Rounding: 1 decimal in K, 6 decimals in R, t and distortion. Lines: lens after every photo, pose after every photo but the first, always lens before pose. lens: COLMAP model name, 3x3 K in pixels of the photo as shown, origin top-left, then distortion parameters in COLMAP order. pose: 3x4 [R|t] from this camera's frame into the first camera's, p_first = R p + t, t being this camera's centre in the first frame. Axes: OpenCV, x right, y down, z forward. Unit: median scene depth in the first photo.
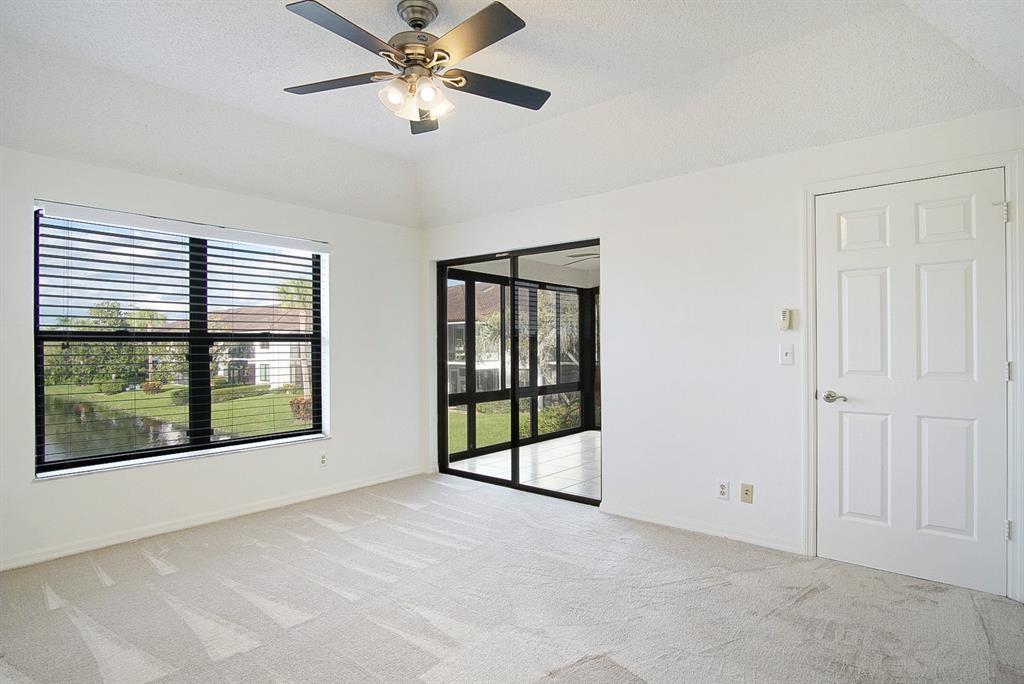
lens RADIAL K [[543.4, 0, 513.4], [0, 543.4, 345.5], [0, 0, 1]] dist [-0.024069, -0.000063]
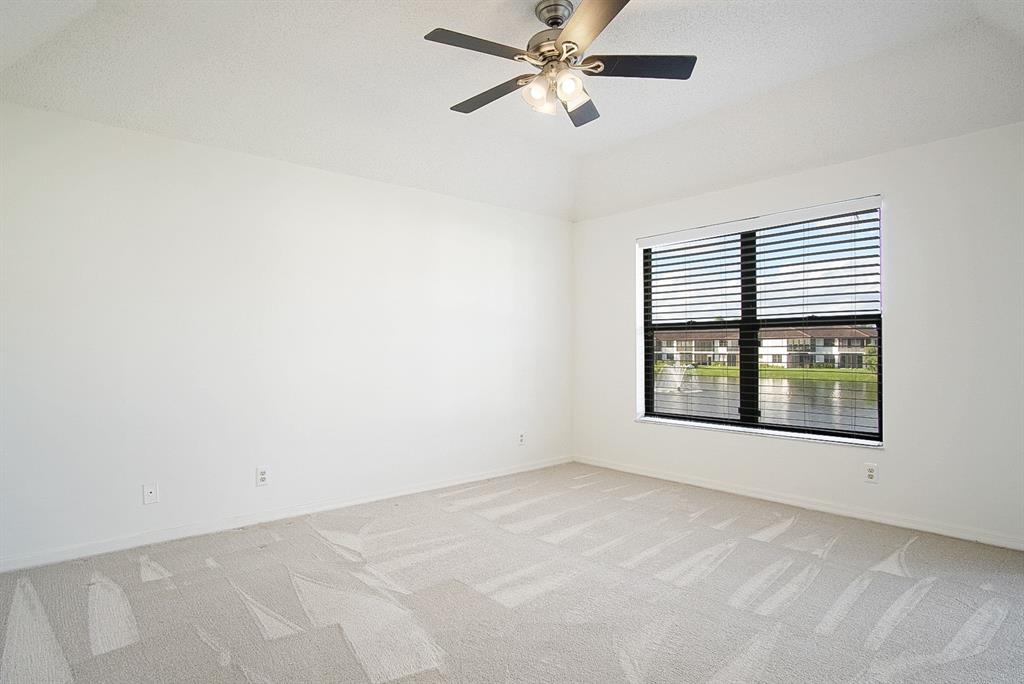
lens RADIAL K [[543.4, 0, 511.7], [0, 543.4, 341.7], [0, 0, 1]] dist [-0.024069, -0.000063]
pose [[-0.122329, 0.000649, -0.992489, 0.558987], [0.004051, 0.999992, 0.000154, 0.018943], [0.992481, -0.004002, -0.122330, 0.665089]]
